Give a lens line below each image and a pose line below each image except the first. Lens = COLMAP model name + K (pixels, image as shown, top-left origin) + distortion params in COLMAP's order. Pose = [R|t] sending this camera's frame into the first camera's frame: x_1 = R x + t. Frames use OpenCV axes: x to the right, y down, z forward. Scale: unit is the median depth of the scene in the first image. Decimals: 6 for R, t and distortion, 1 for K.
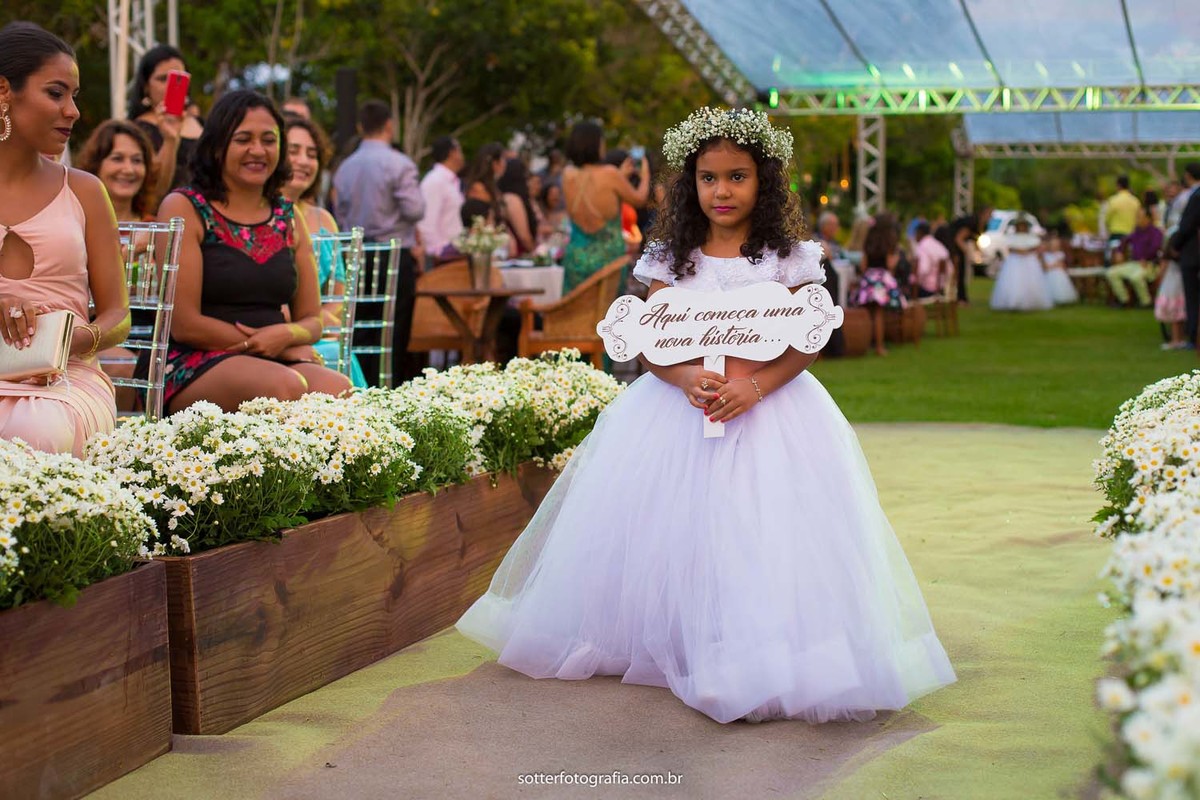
lens RADIAL K [[1752.0, 0, 654.2], [0, 1752.0, 398.1], [0, 0, 1]] dist [-0.113962, 0.072248]
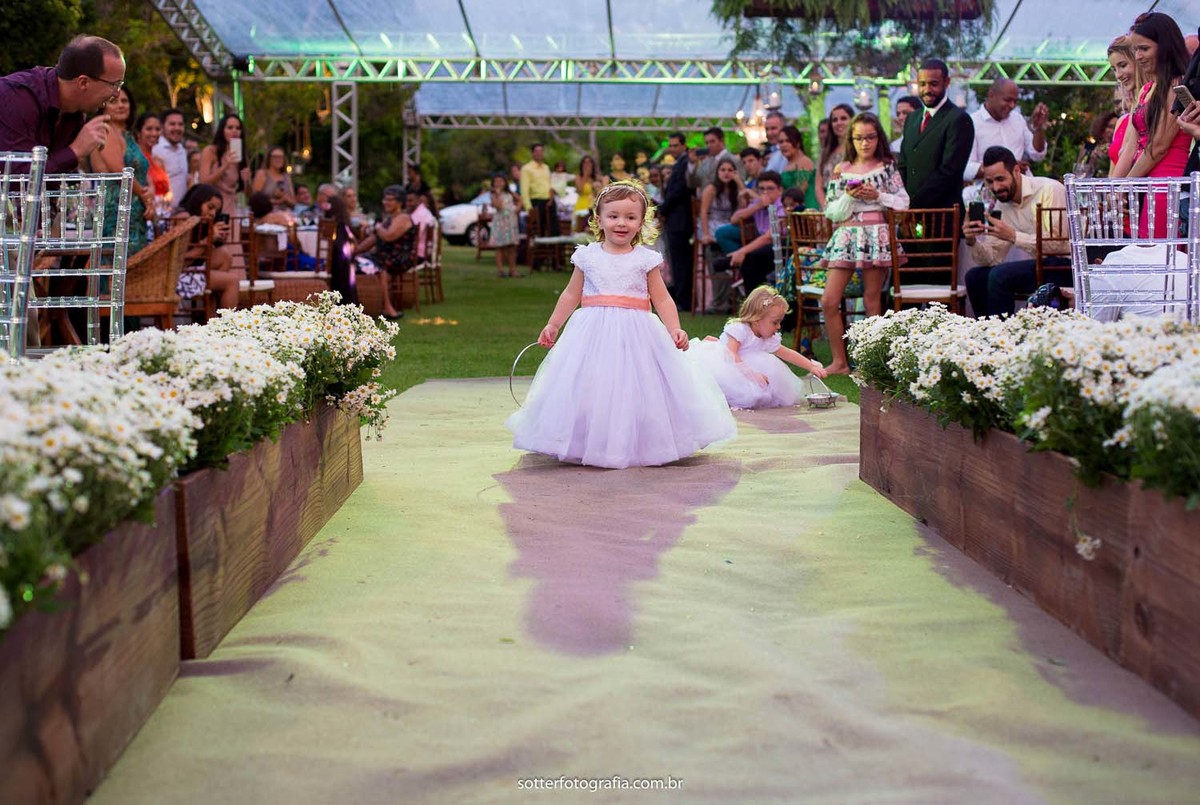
lens RADIAL K [[1773.1, 0, 565.0], [0, 1773.1, 405.3], [0, 0, 1]] dist [-0.141158, 0.144485]
pose [[0.956117, -0.025379, 0.291883, -0.214808], [0.020659, 0.999601, 0.019242, 0.020644], [-0.292255, -0.012367, 0.956261, -0.015212]]
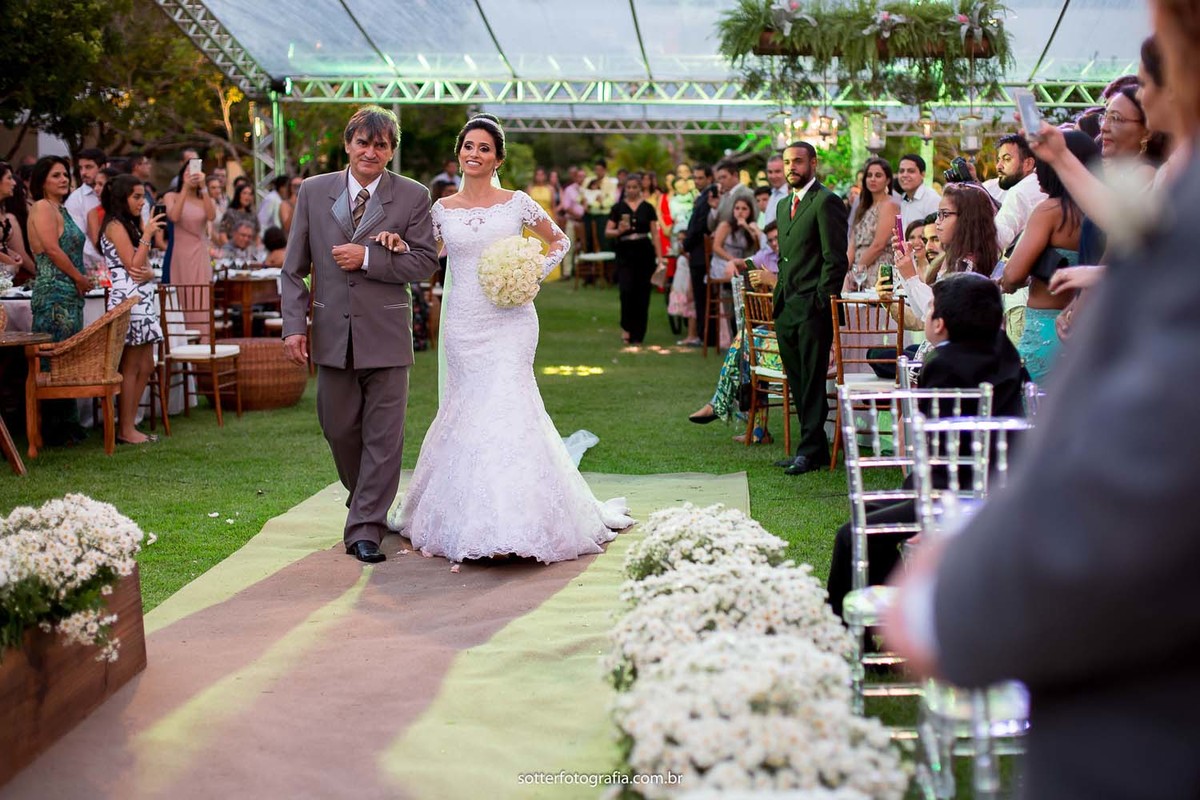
lens RADIAL K [[1741.6, 0, 600.0], [0, 1741.6, 400.0], [0, 0, 1]] dist [-0.120034, -0.022335]
pose [[0.970641, -0.021567, 0.239562, 0.006821], [0.012722, 0.999181, 0.038409, -0.112195], [-0.240194, -0.034234, 0.970121, 0.004911]]
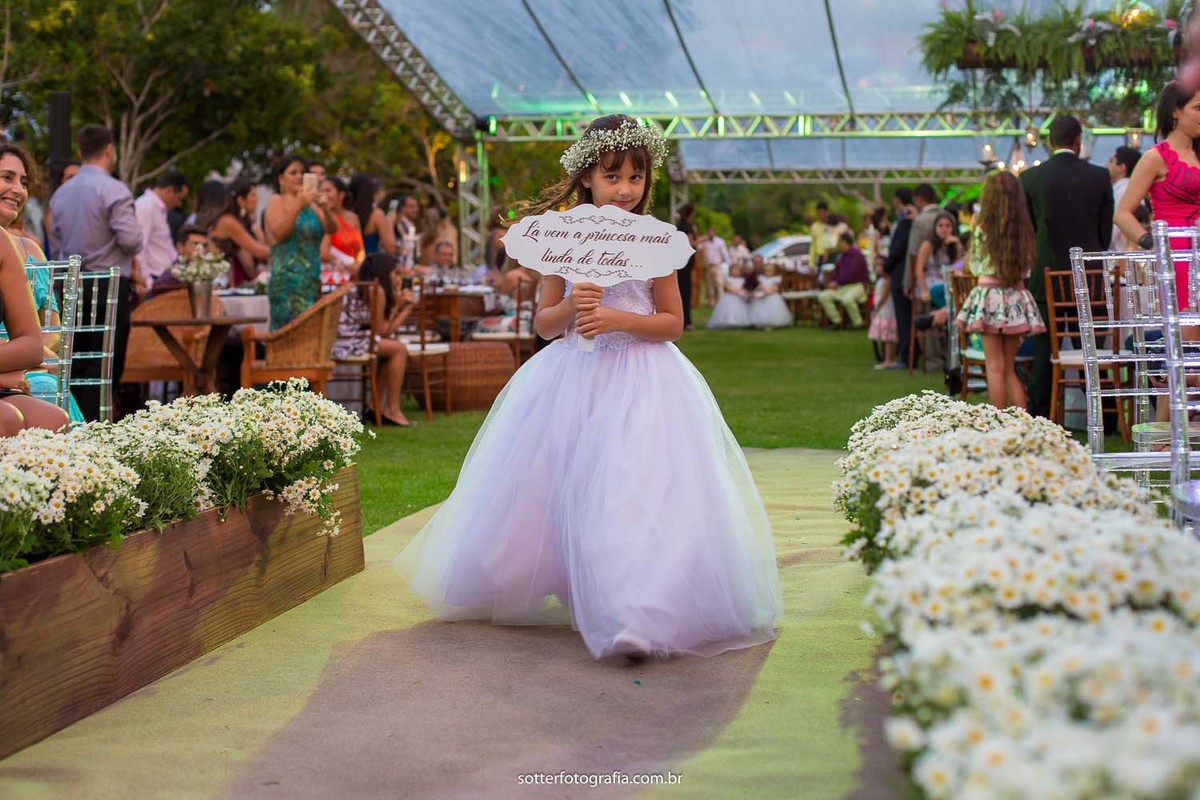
lens RADIAL K [[1733.6, 0, 615.5], [0, 1733.6, 402.4], [0, 0, 1]] dist [-0.116611, 0.050833]
pose [[0.990262, -0.015580, 0.138341, -0.005981], [0.017188, 0.999798, -0.010434, -0.001429], [-0.138151, 0.012710, 0.990330, 0.021000]]
